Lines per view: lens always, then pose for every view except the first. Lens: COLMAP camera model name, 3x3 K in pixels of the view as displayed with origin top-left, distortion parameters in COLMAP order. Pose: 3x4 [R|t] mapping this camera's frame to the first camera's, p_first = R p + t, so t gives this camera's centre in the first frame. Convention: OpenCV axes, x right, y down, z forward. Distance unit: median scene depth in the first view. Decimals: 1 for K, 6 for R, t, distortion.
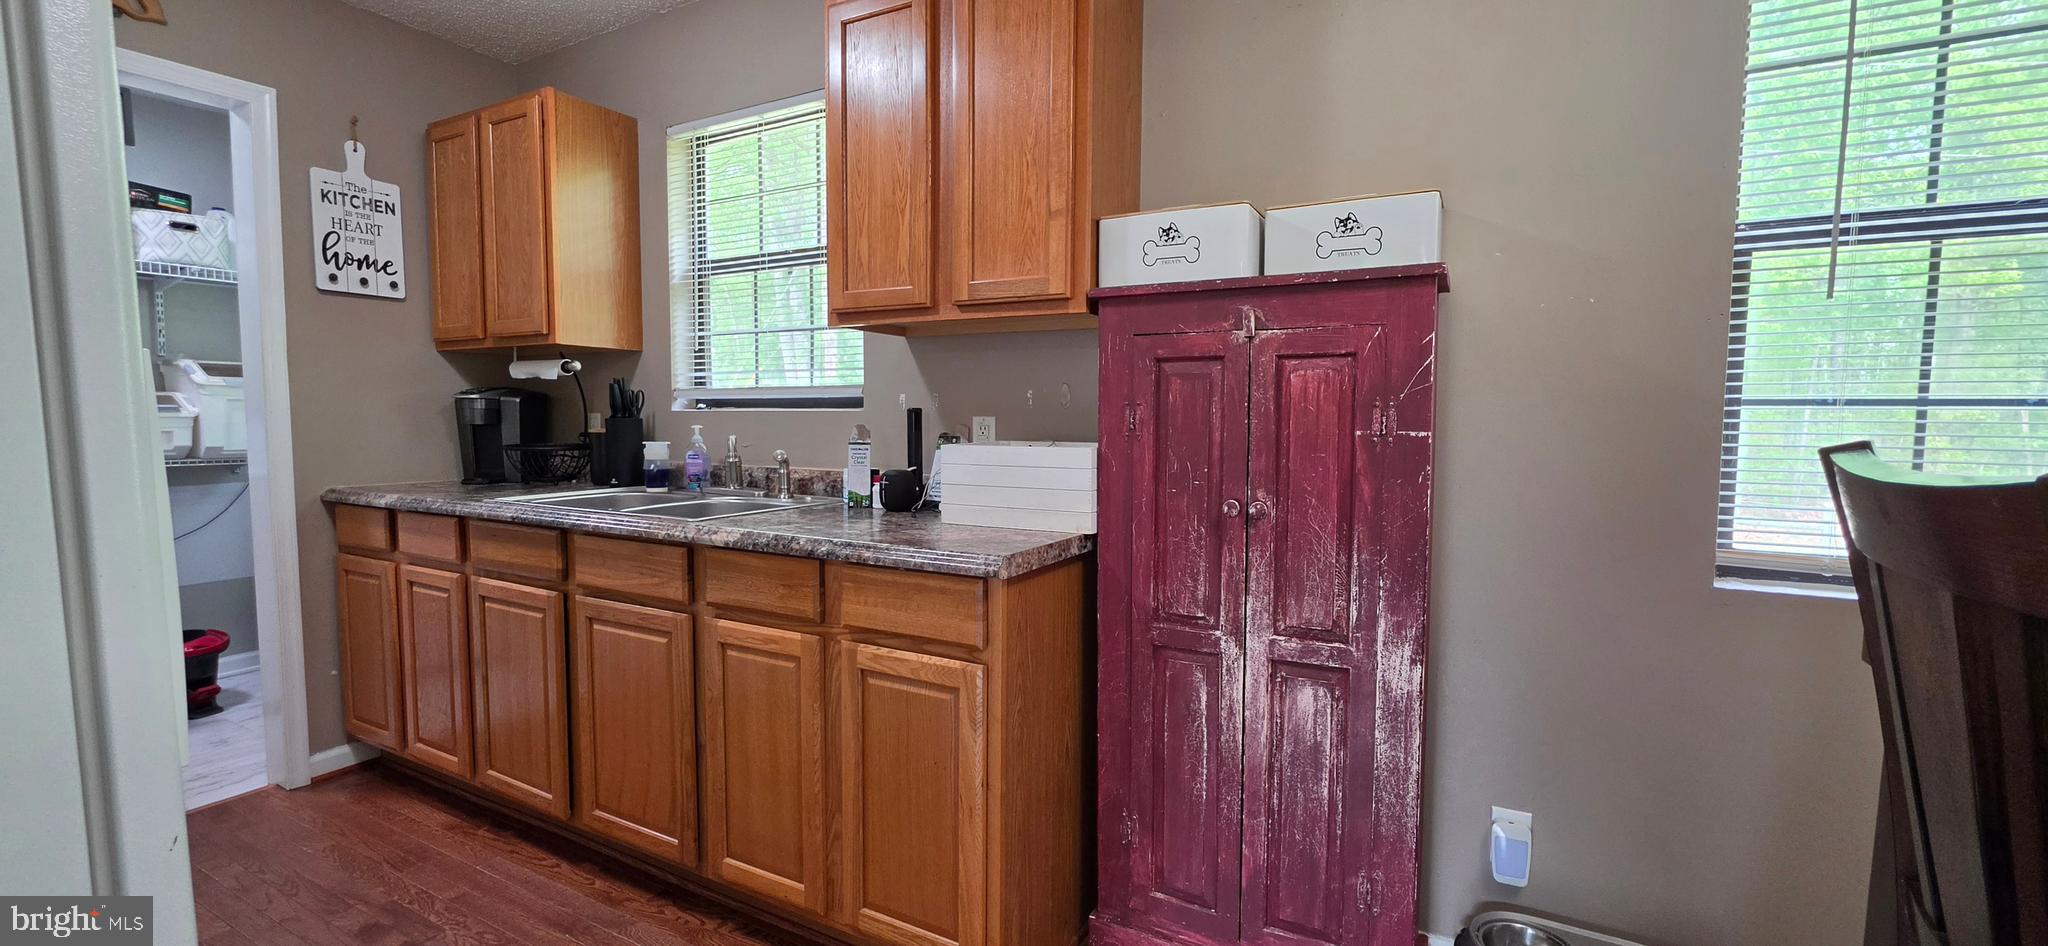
lens RADIAL K [[823.5, 0, 1028.7], [0, 823.5, 475.5], [0, 0, 1]] dist [-0.002019, 0.000430]
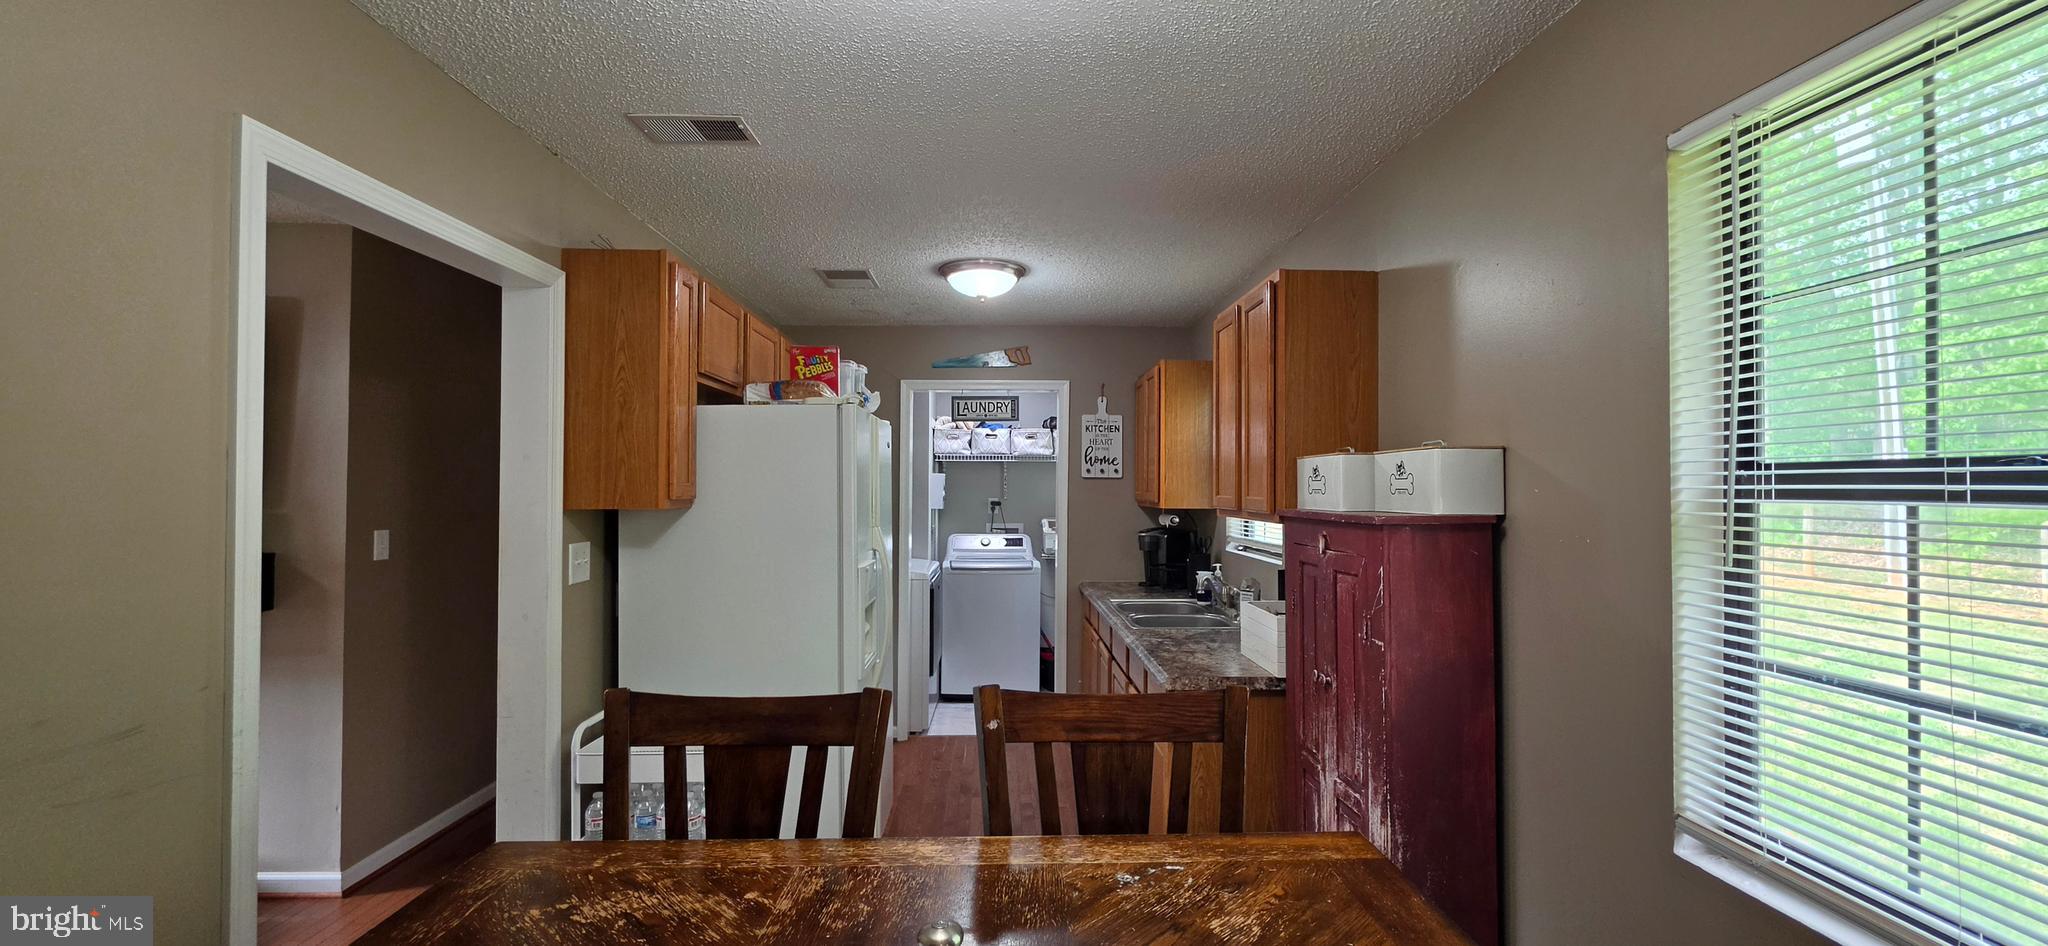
lens RADIAL K [[823.5, 0, 1037.5], [0, 823.5, 479.7], [0, 0, 1]] dist [-0.002019, 0.000430]
pose [[0.525648, -0.011010, -0.850631, 1.148020], [-0.066588, 0.996316, -0.054044, -0.177477], [0.848092, 0.085050, 0.522979, -0.146740]]
